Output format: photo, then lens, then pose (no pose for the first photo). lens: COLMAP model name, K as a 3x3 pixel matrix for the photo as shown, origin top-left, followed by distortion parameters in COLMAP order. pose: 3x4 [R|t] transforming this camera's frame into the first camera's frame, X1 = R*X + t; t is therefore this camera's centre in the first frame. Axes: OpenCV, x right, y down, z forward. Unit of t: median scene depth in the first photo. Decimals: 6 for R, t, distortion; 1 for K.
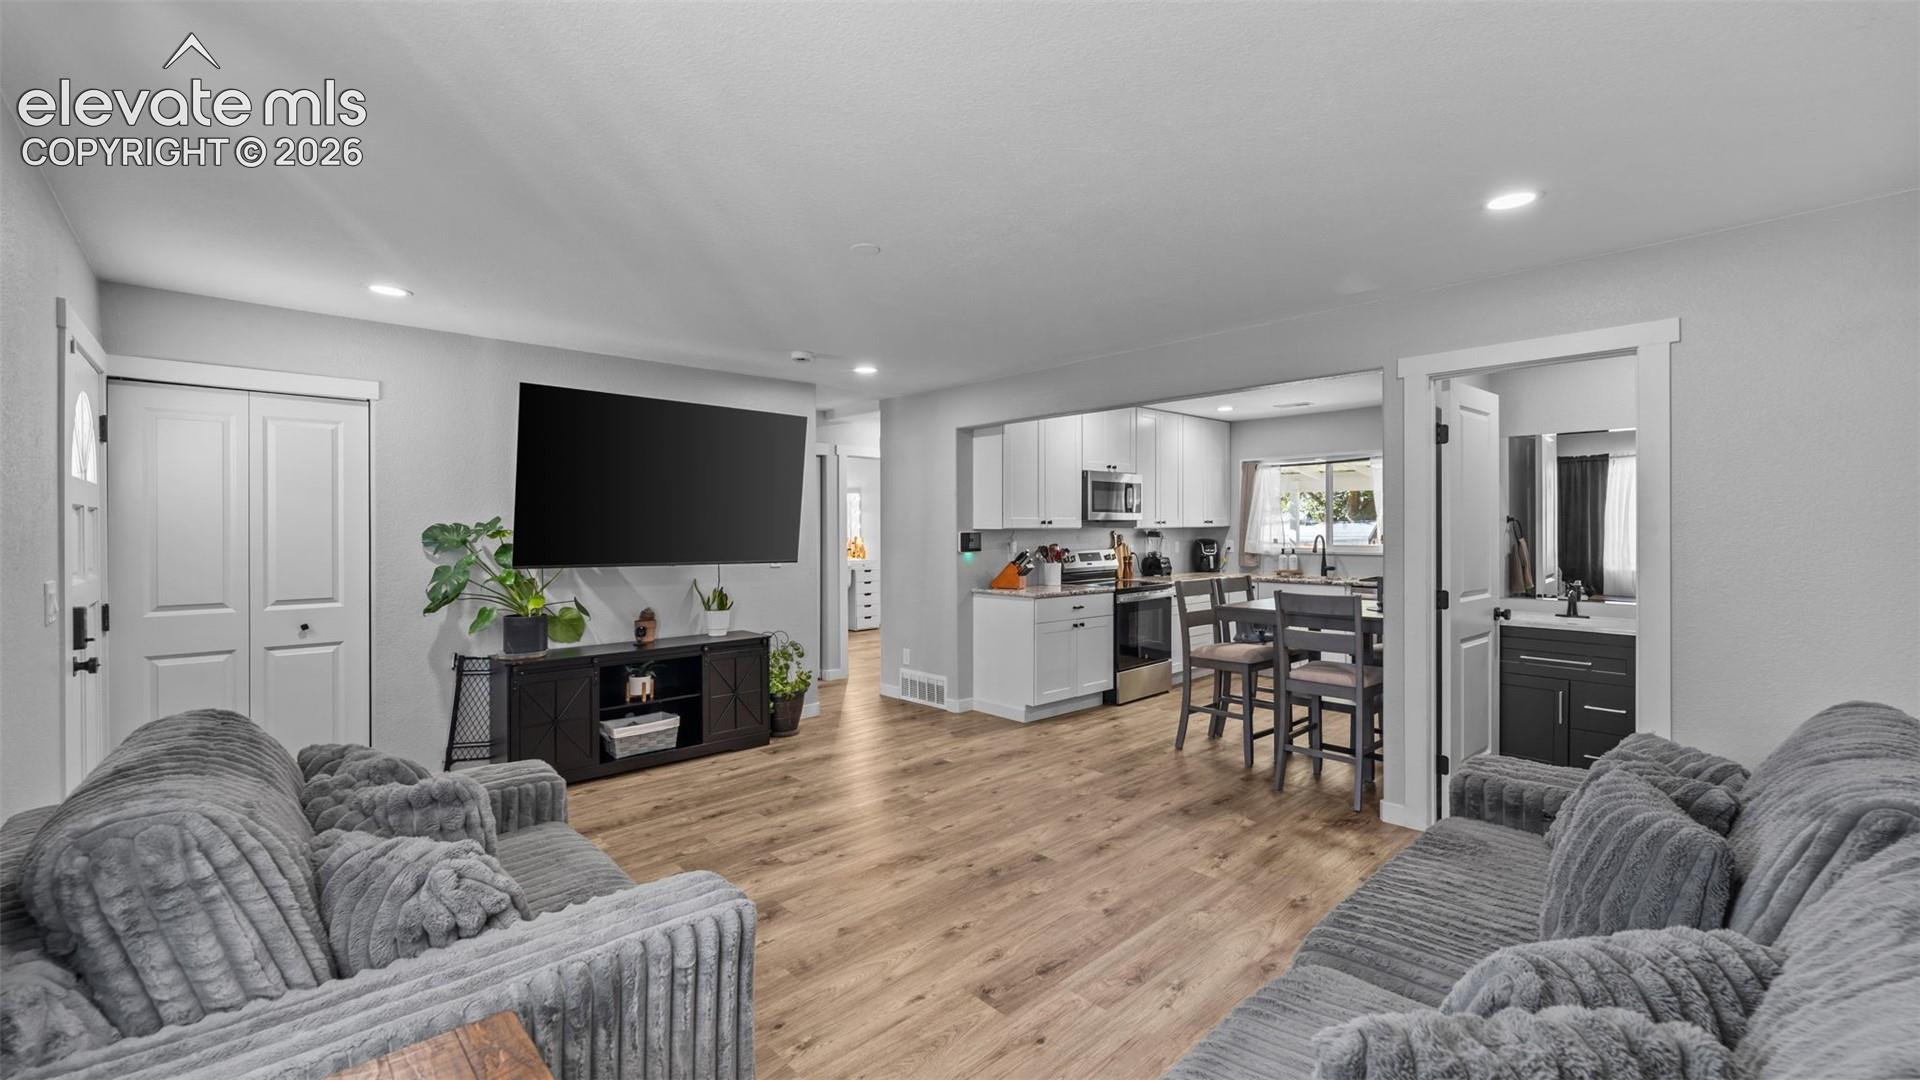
lens RADIAL K [[772.8, 0, 957.1], [0, 772.8, 529.2], [0, 0, 1]] dist [-0.000728, -0.000009]
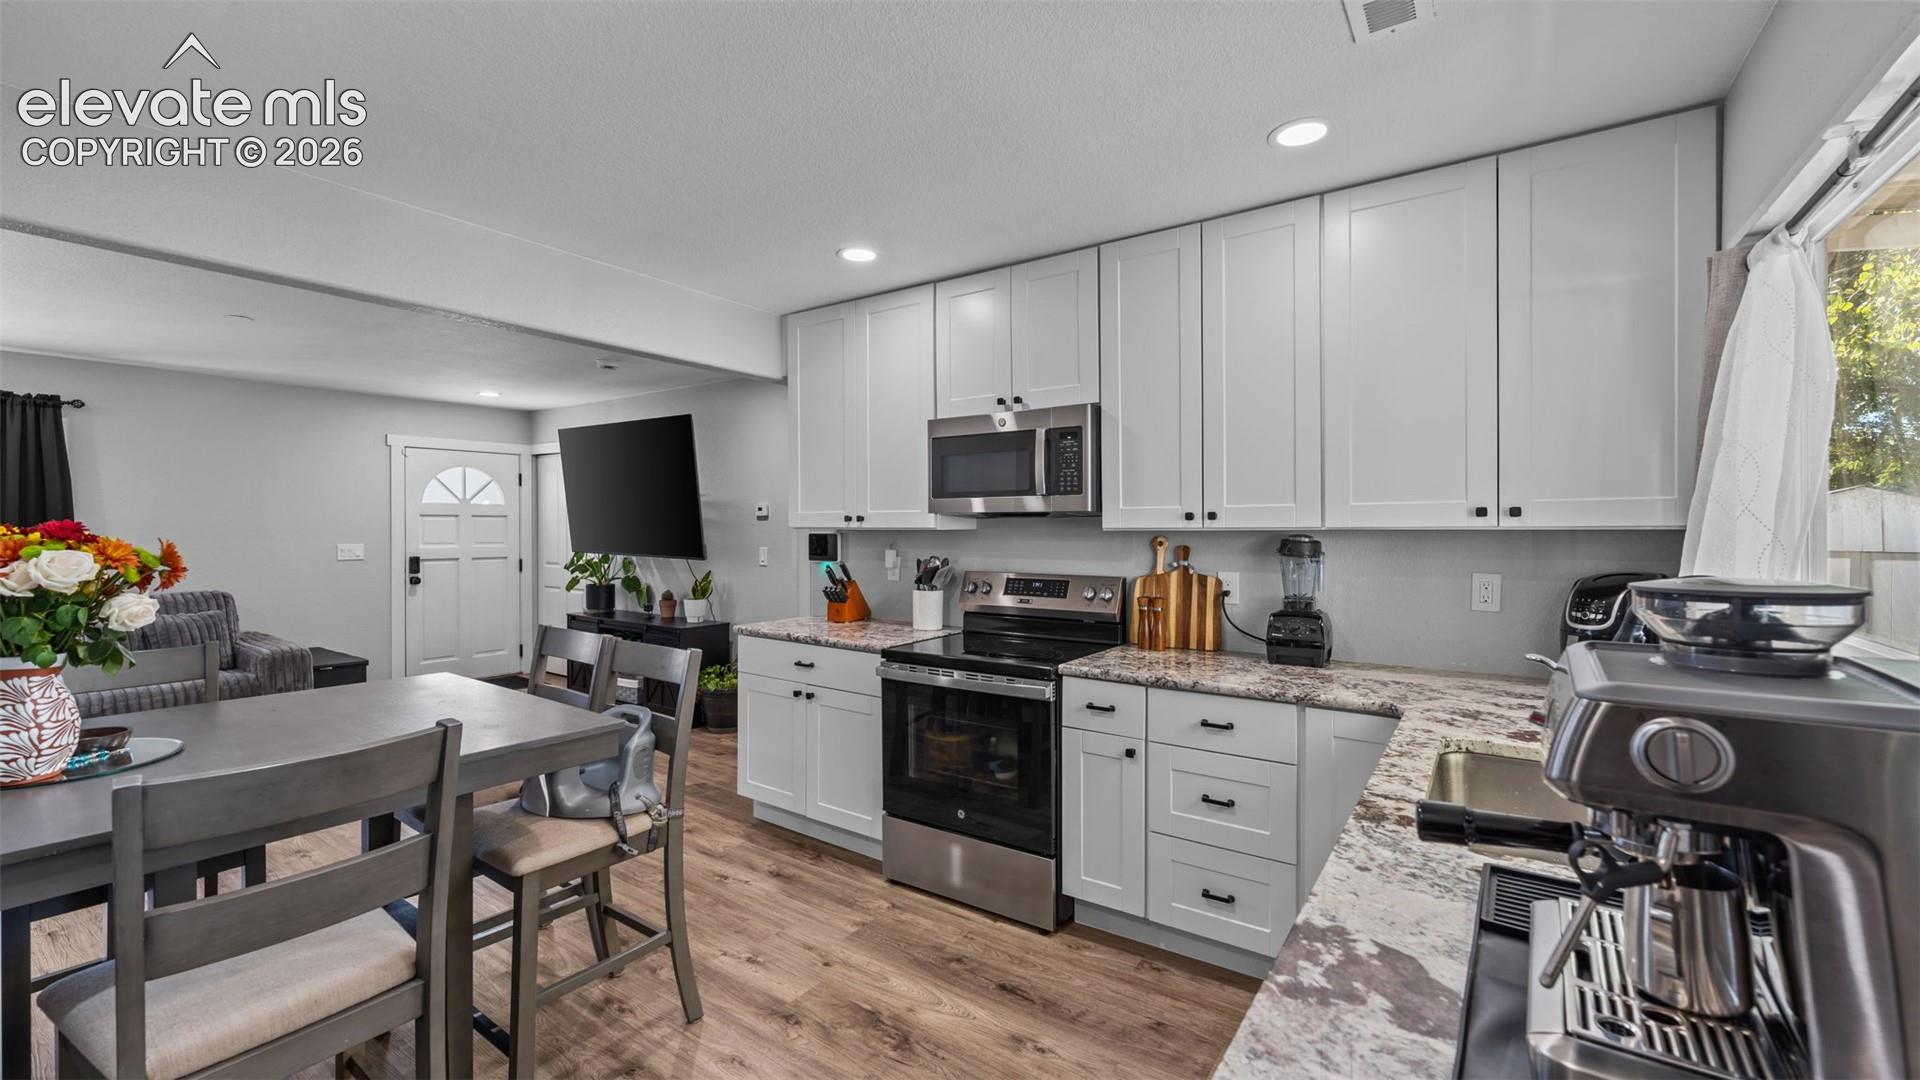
lens RADIAL K [[781.1, 0, 960.0], [0, 781.1, 527.0], [0, 0, 1]] dist [-0.005058, -0.000129]
pose [[0.203795, 0.004967, -0.979001, 0.628187], [-0.002938, 0.999986, 0.004462, -0.004791], [0.979009, 0.001967, 0.203807, 0.825680]]
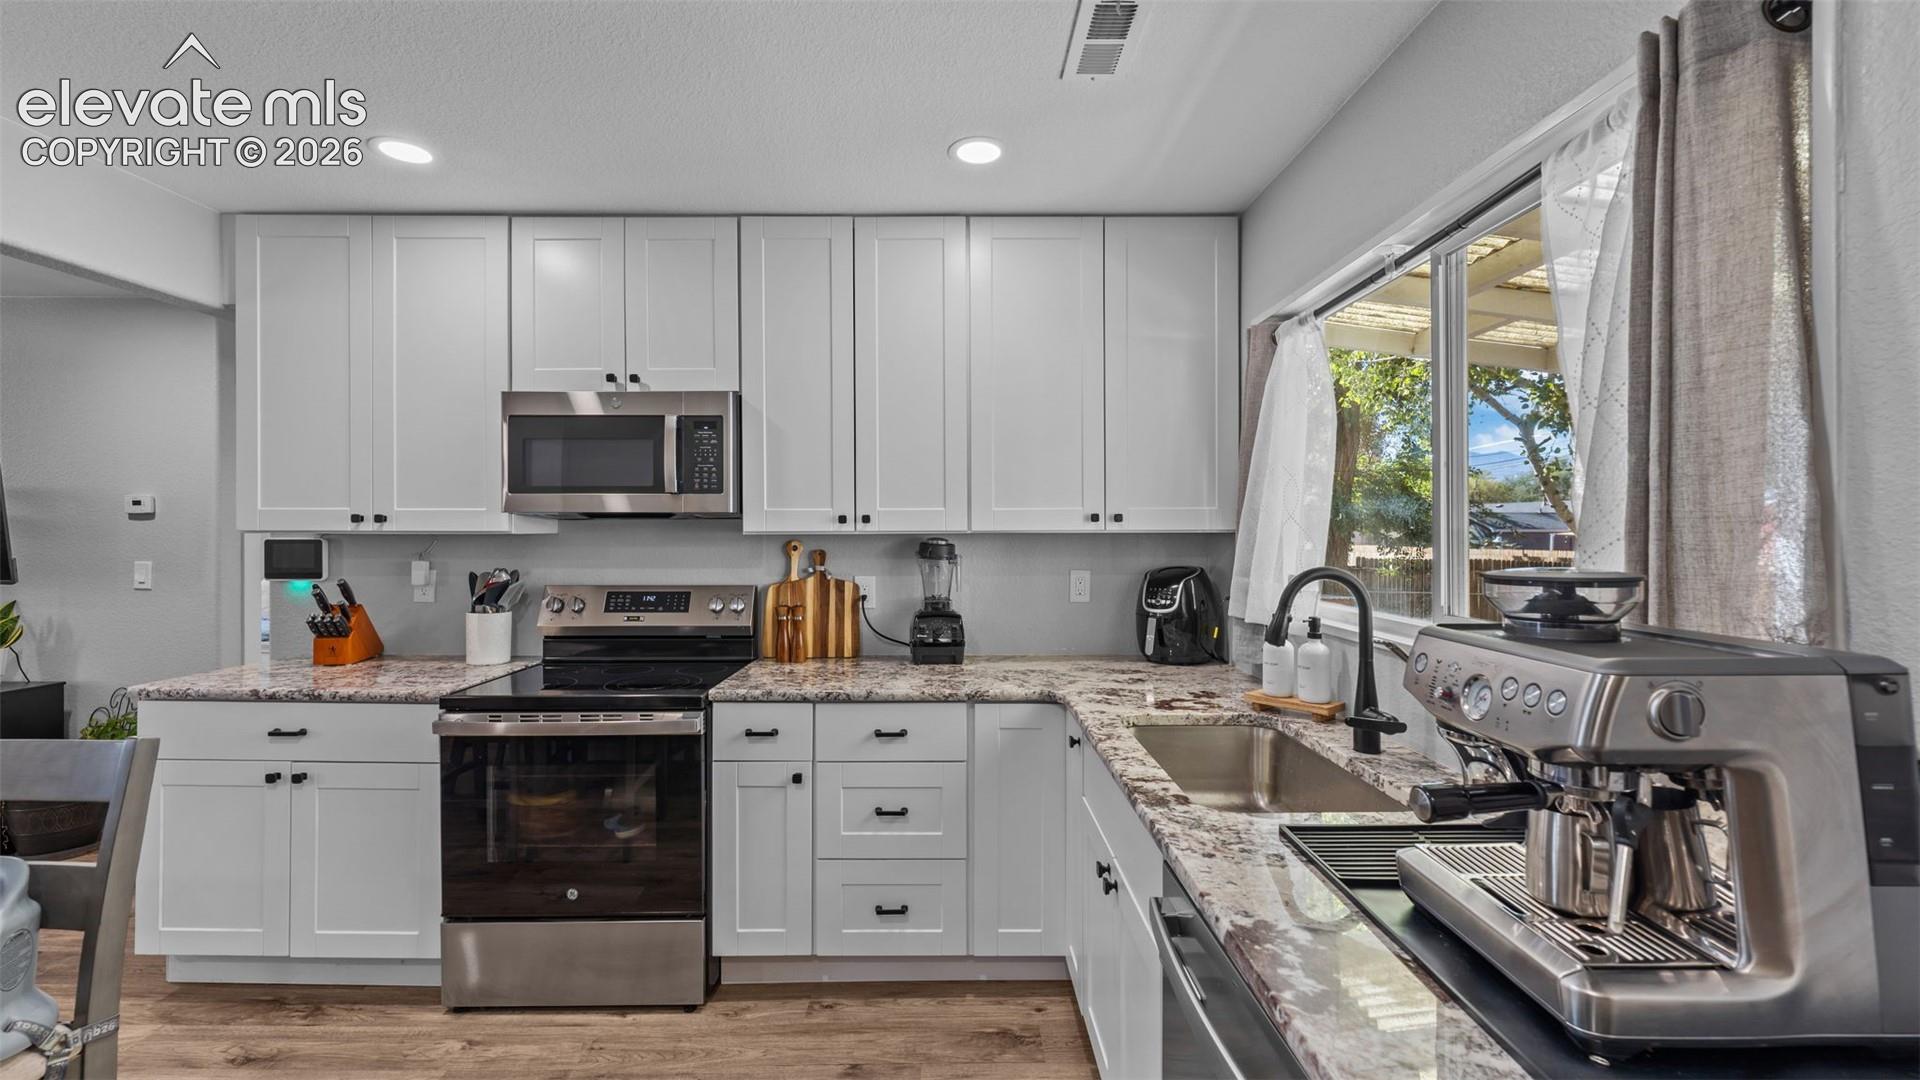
lens RADIAL K [[781.1, 0, 959.7], [0, 781.1, 525.4], [0, 0, 1]] dist [-0.005058, -0.000129]
pose [[0.736168, 0.000250, -0.676799, 0.563668], [-0.005352, 0.999971, -0.005452, -0.003990], [0.676778, 0.007636, 0.736148, 0.779603]]
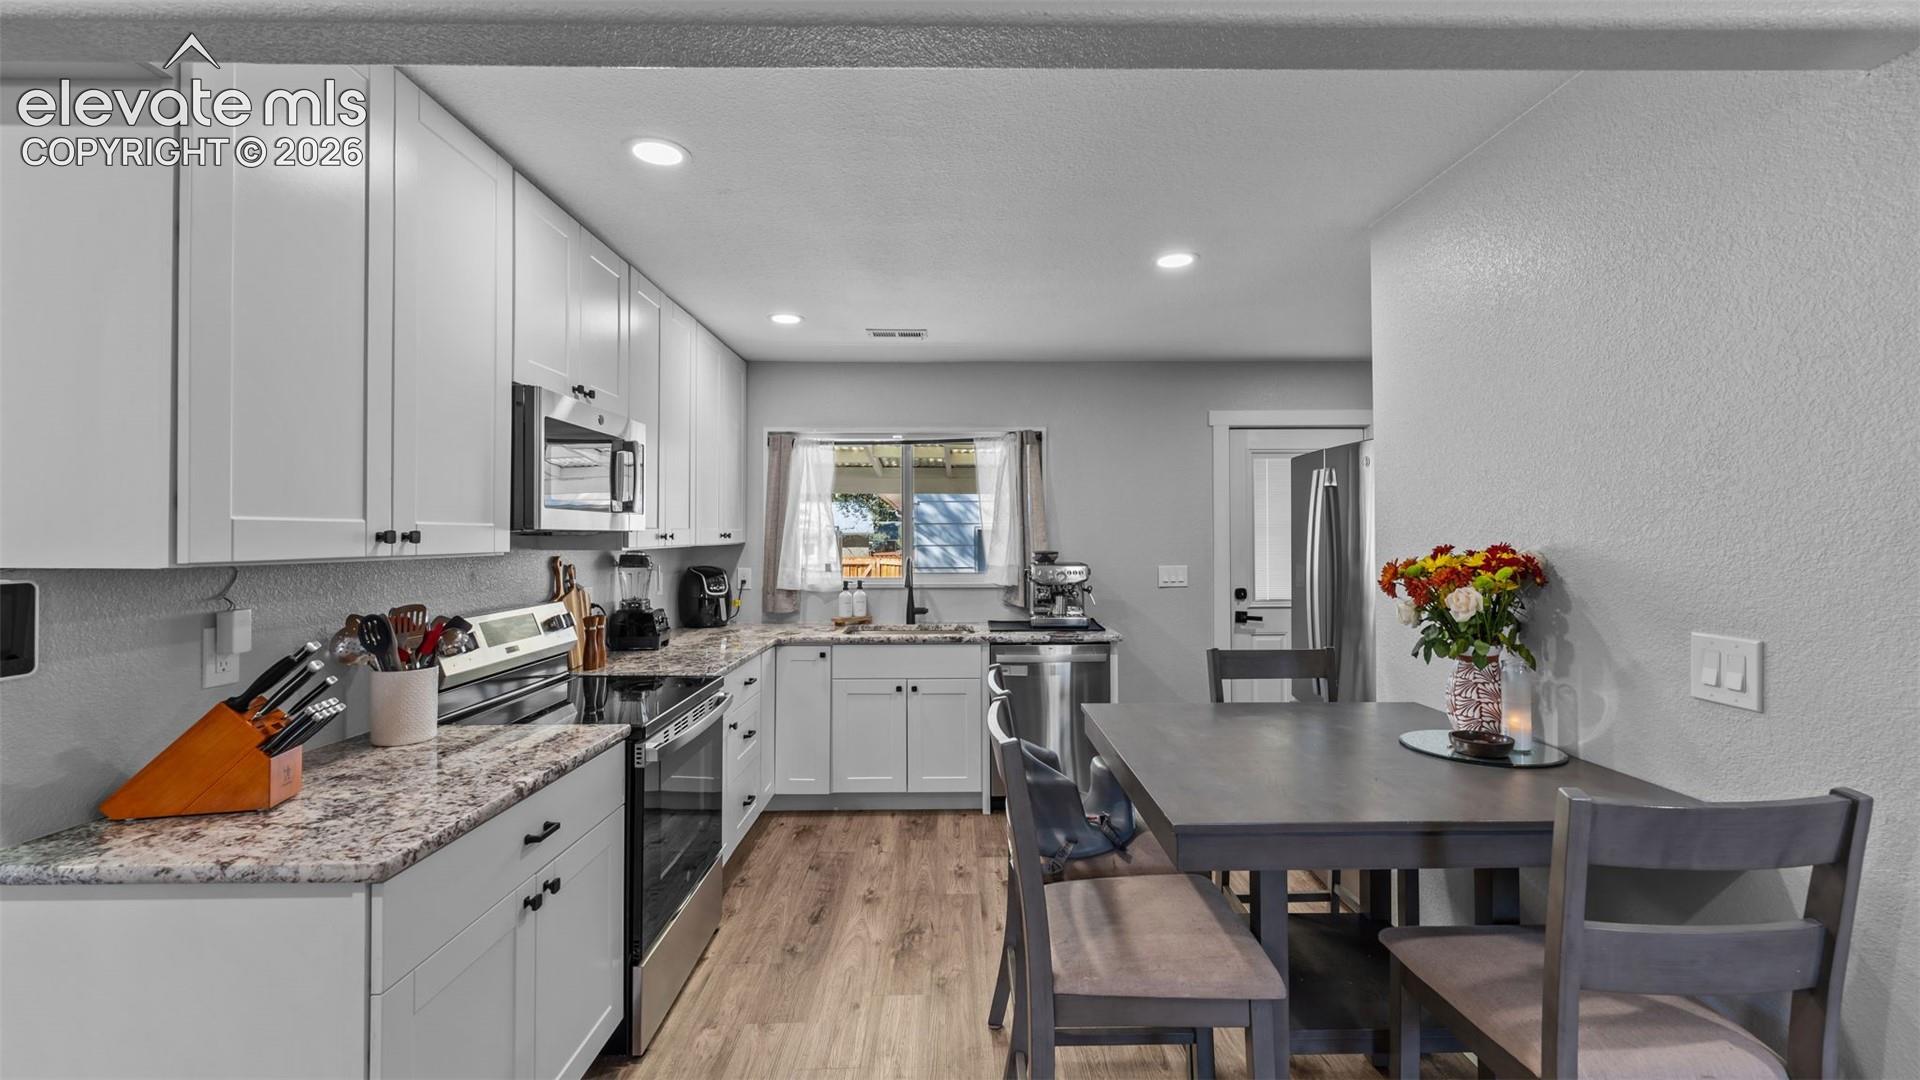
lens RADIAL K [[781.1, 0, 957.4], [0, 781.1, 527.9], [0, 0, 1]] dist [-0.005058, -0.000129]
pose [[0.675607, 0.010887, 0.737181, 0.039157], [0.001169, 0.999874, -0.015838, -0.006457], [-0.737261, 0.011562, 0.675509, 0.571948]]
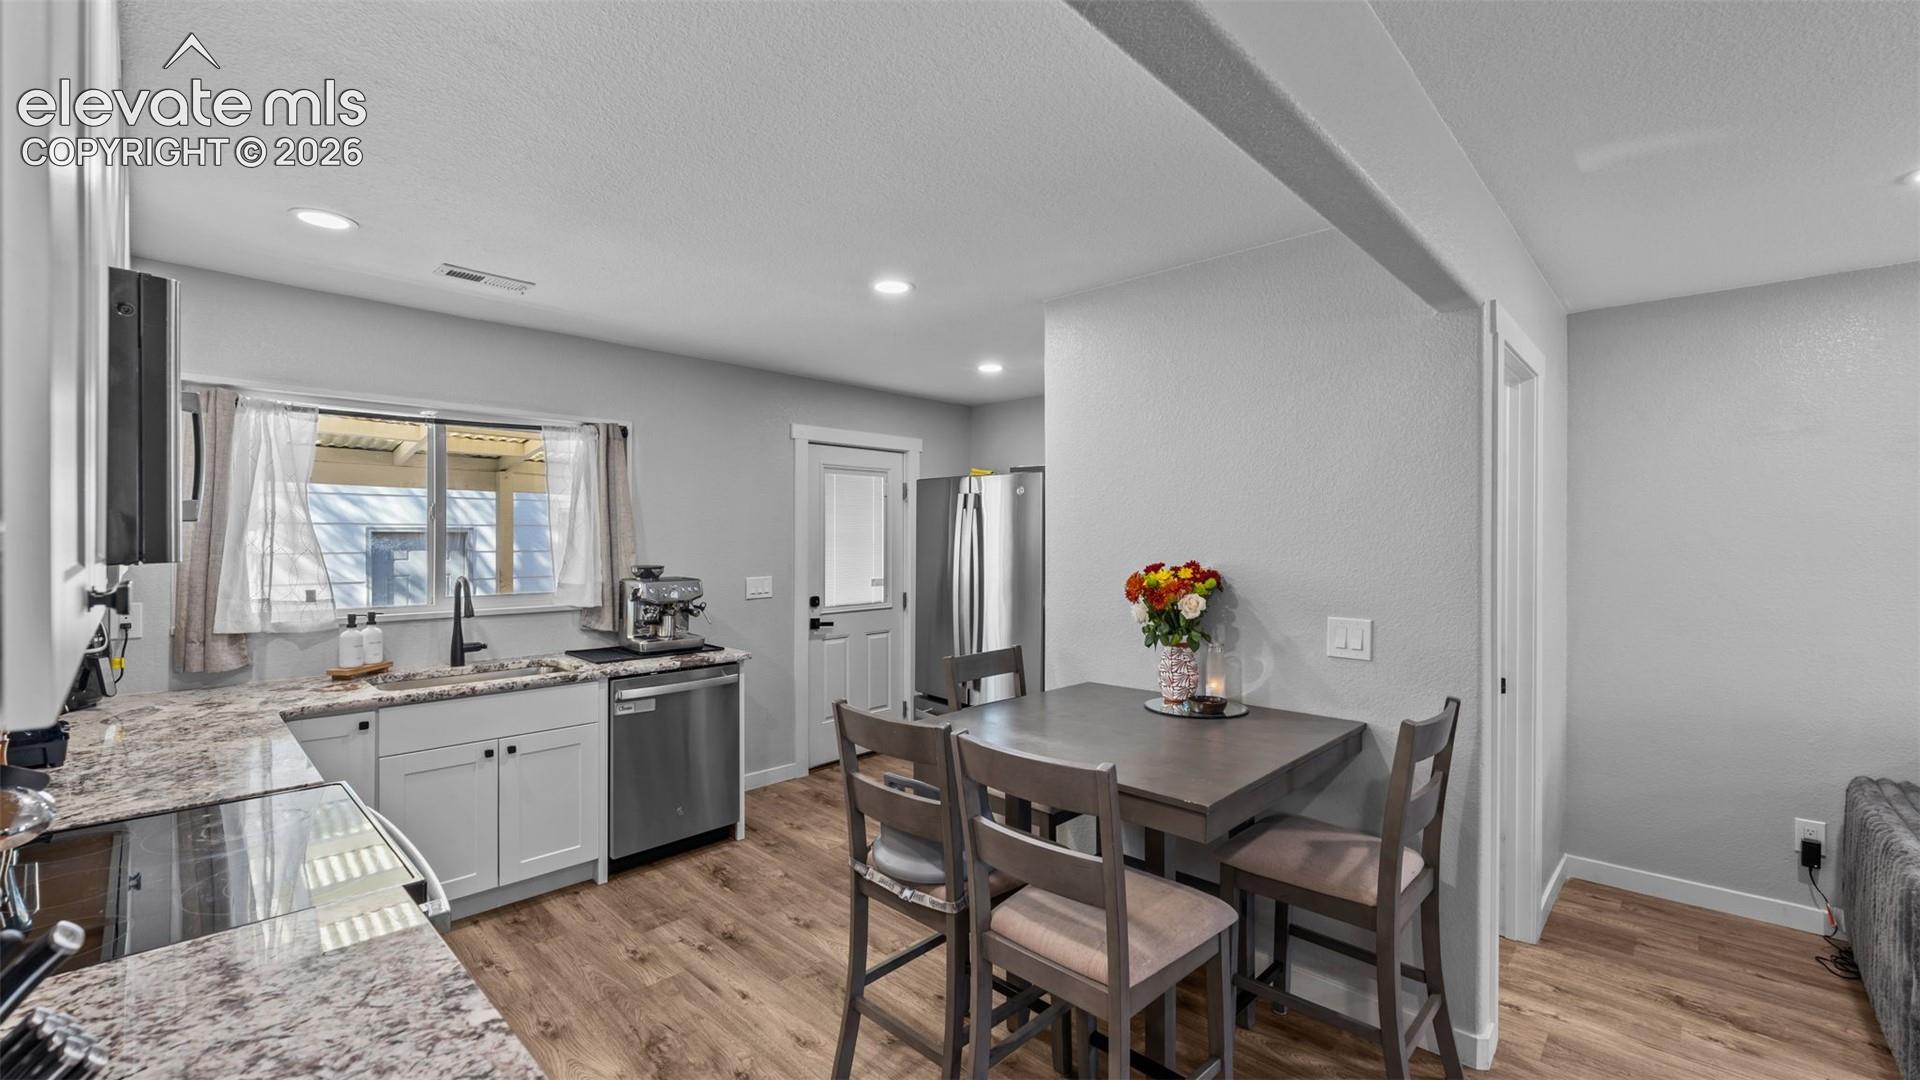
lens RADIAL K [[781.1, 0, 965.5], [0, 781.1, 541.4], [0, 0, 1]] dist [-0.005058, -0.000129]
pose [[-0.057523, -0.001679, 0.998343, -0.010910], [-0.000888, 0.999998, 0.001631, -0.015612], [-0.998344, -0.000793, -0.057525, 0.753223]]
